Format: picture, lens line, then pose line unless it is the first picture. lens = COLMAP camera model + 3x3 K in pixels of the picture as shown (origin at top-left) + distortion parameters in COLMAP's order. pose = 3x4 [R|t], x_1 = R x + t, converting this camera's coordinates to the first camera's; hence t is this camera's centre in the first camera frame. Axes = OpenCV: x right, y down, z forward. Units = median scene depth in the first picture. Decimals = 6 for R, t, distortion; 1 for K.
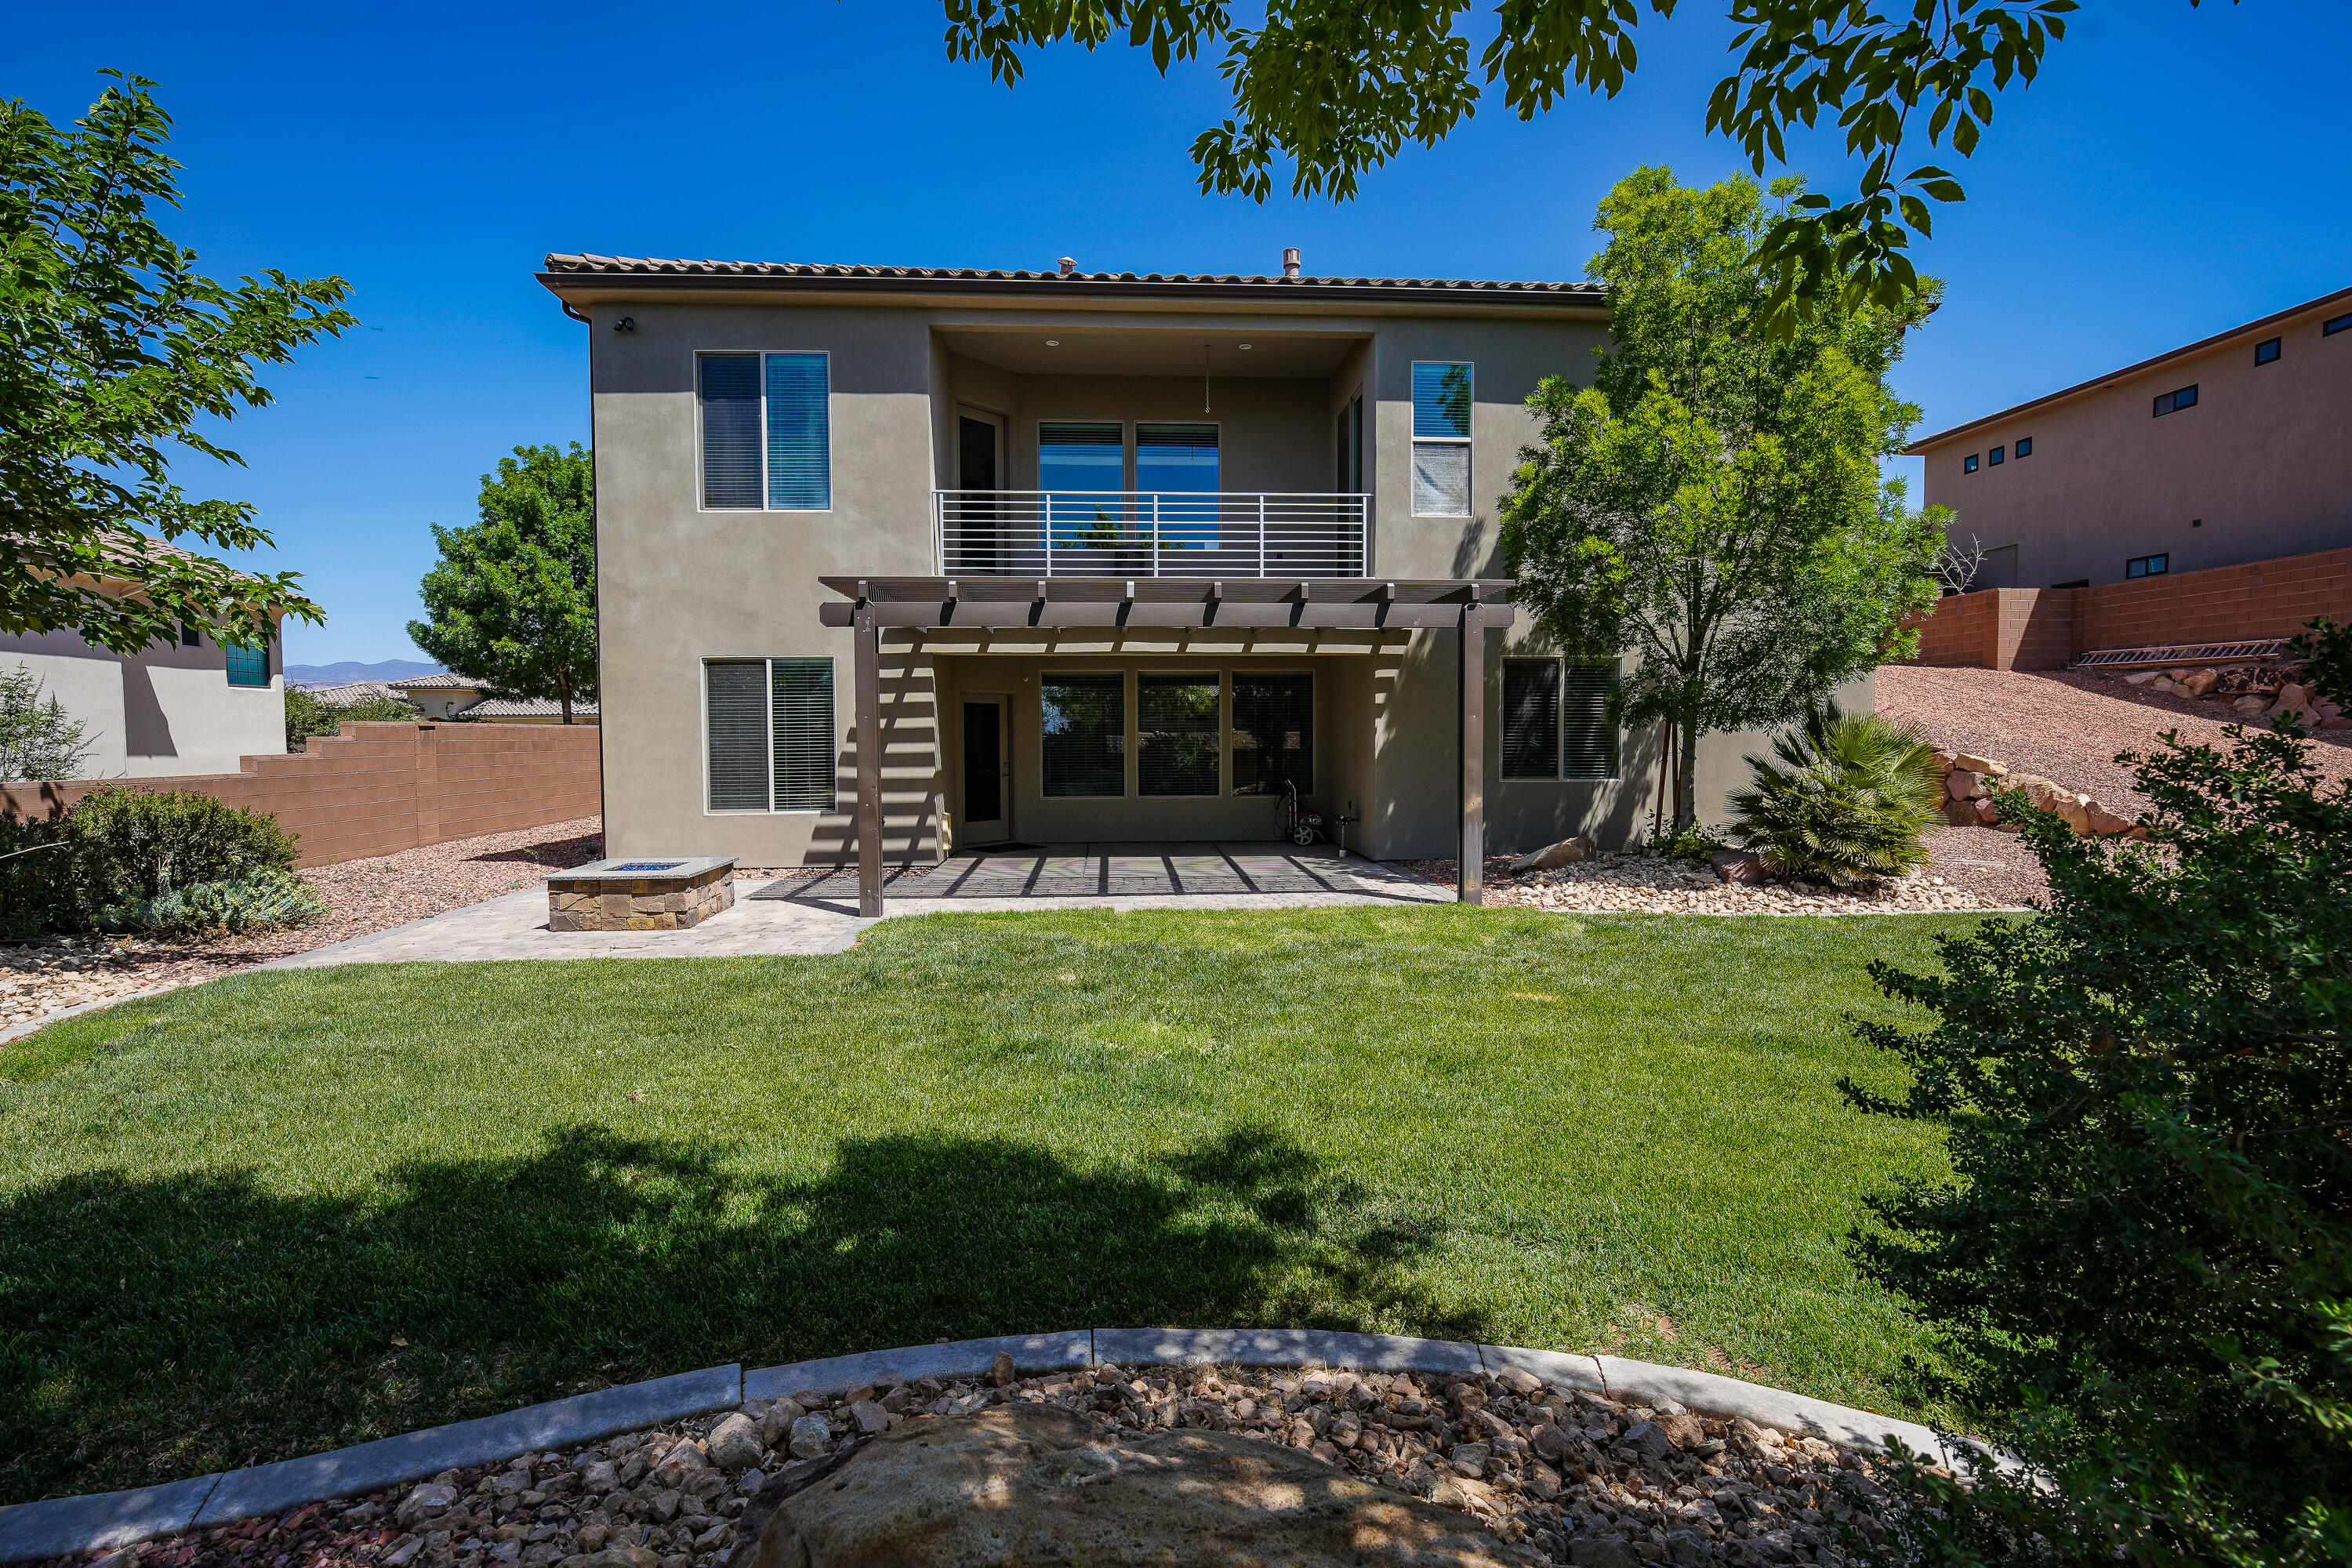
lens RADIAL K [[1052.1, 0, 1159.4], [0, 1052.1, 726.7], [0, 0, 1]] dist [0.000136, 0.000134]
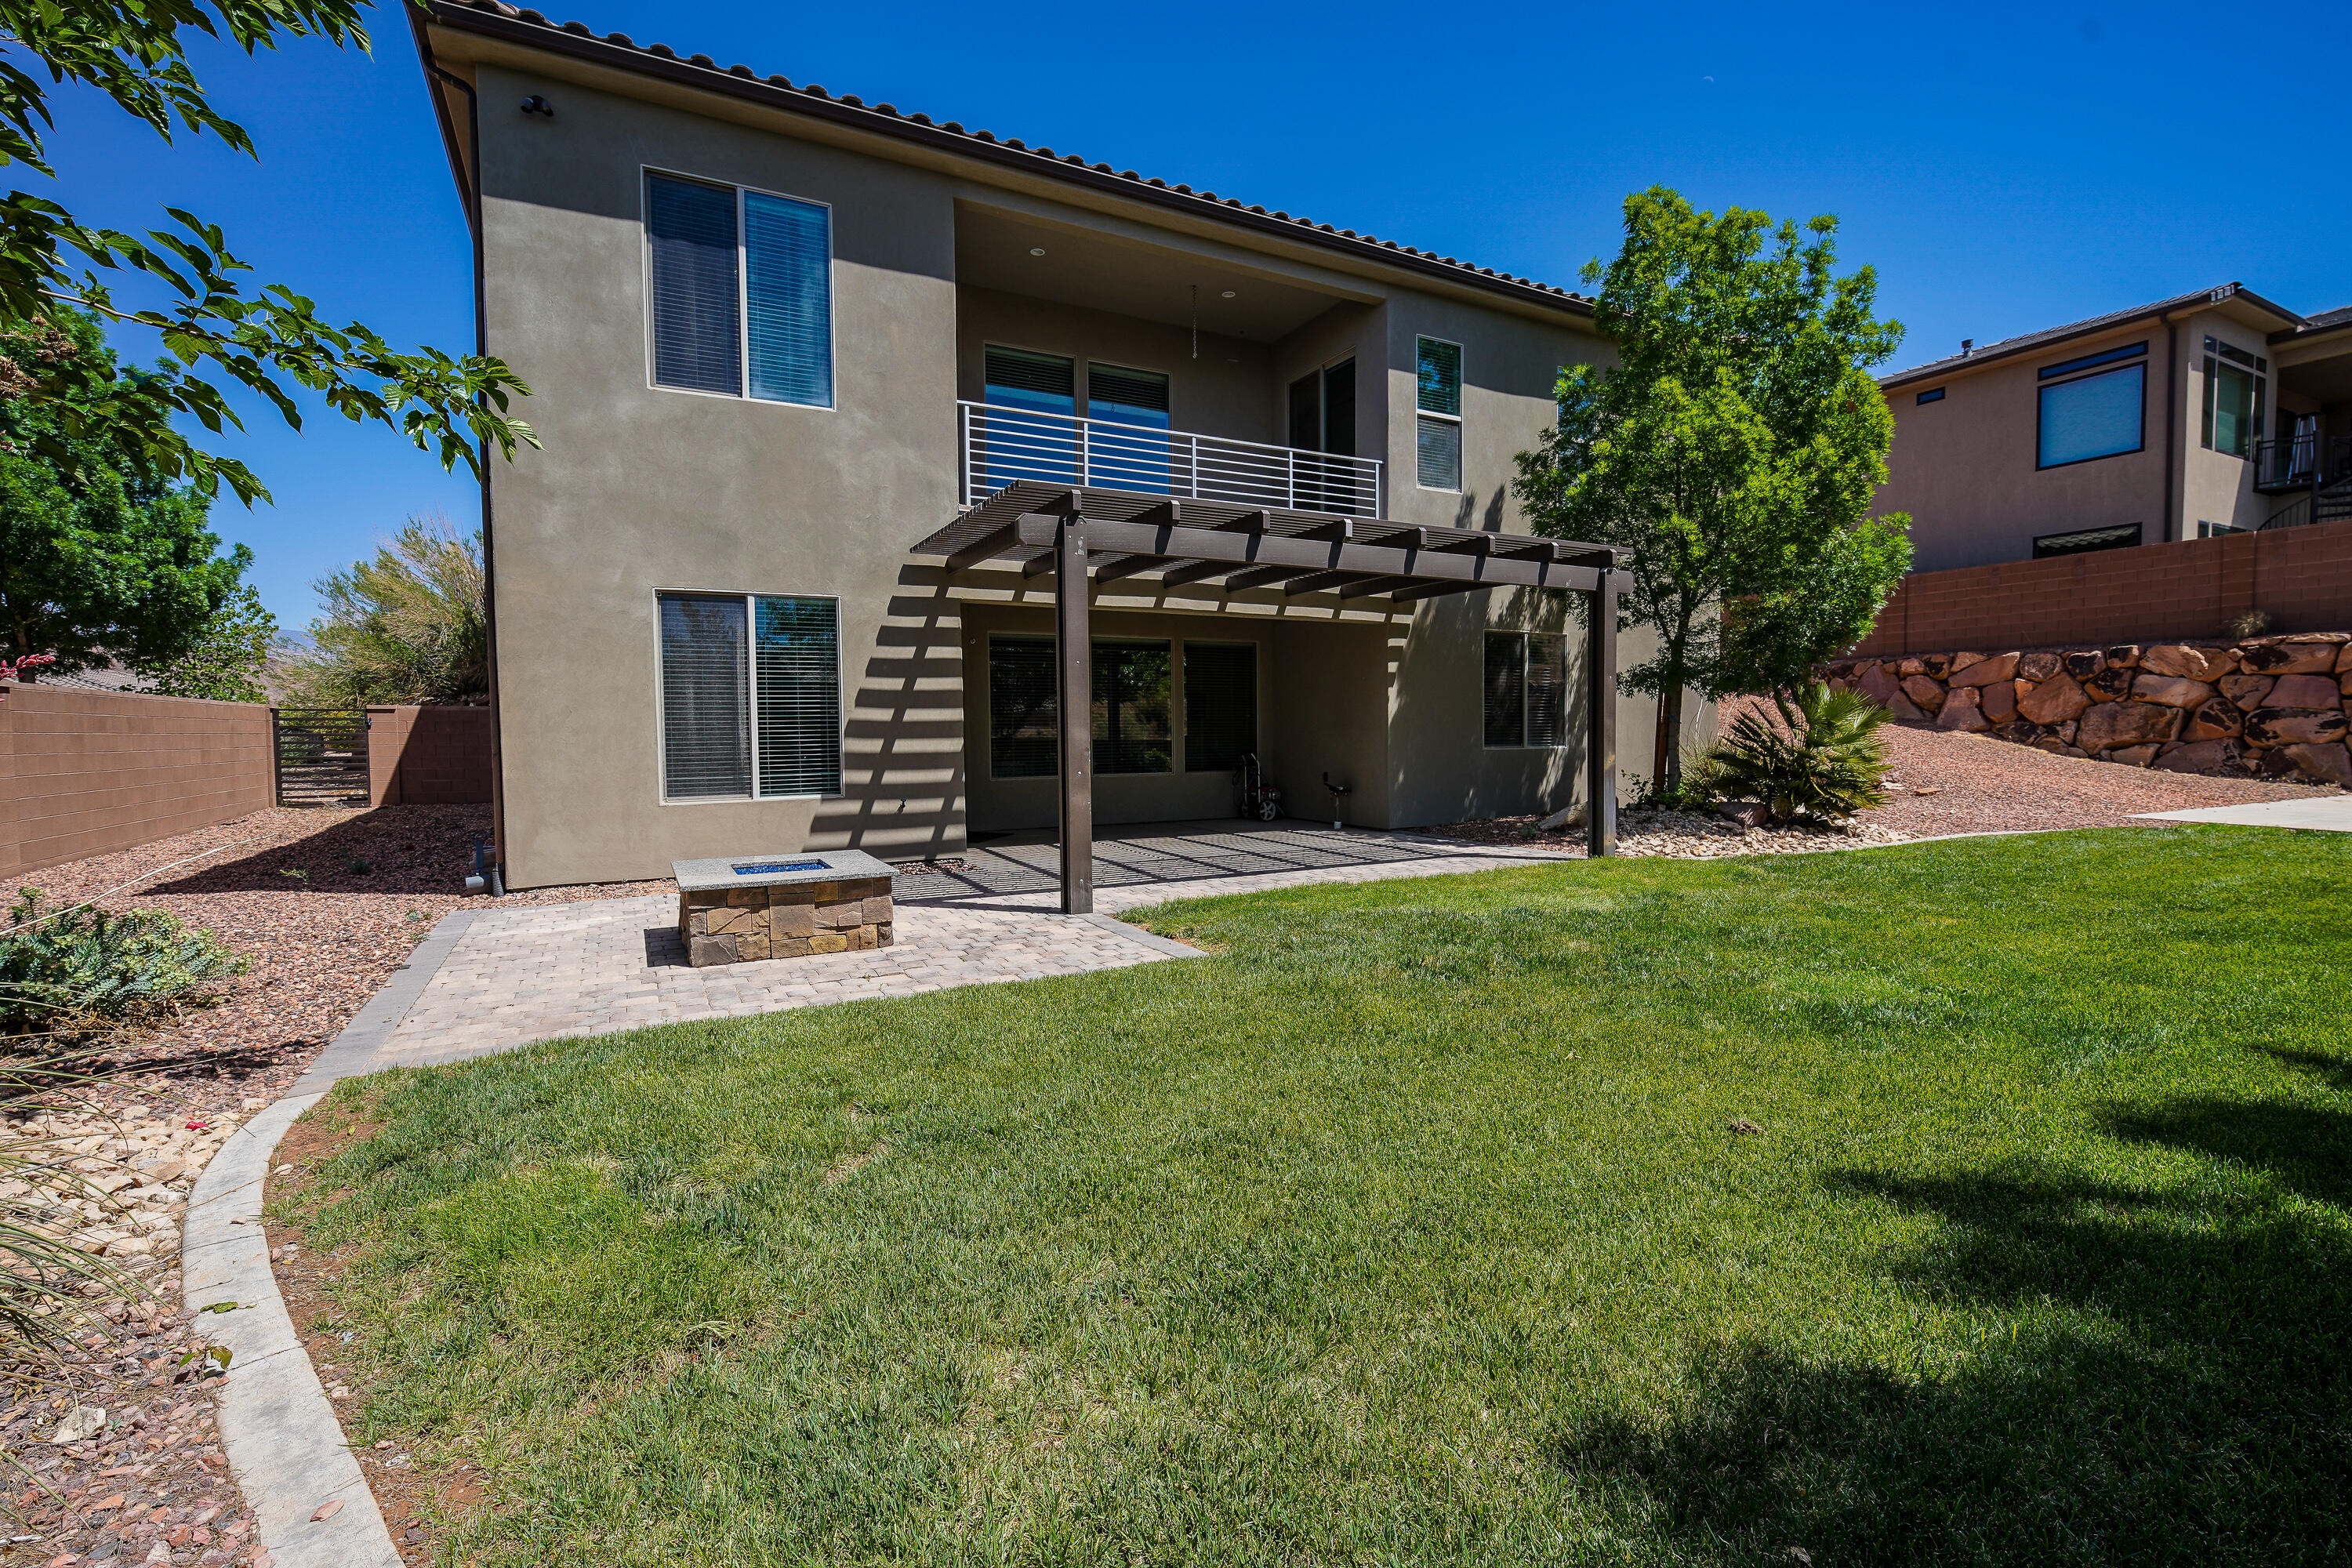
lens RADIAL K [[1052.1, 0, 1159.4], [0, 1052.1, 726.7], [0, 0, 1]] dist [0.000136, 0.000134]
pose [[0.908949, -0.001212, 0.416907, -0.418143], [0.001439, 0.999999, -0.000229, 0.030043], [-0.416906, 0.000808, 0.908949, 0.191381]]
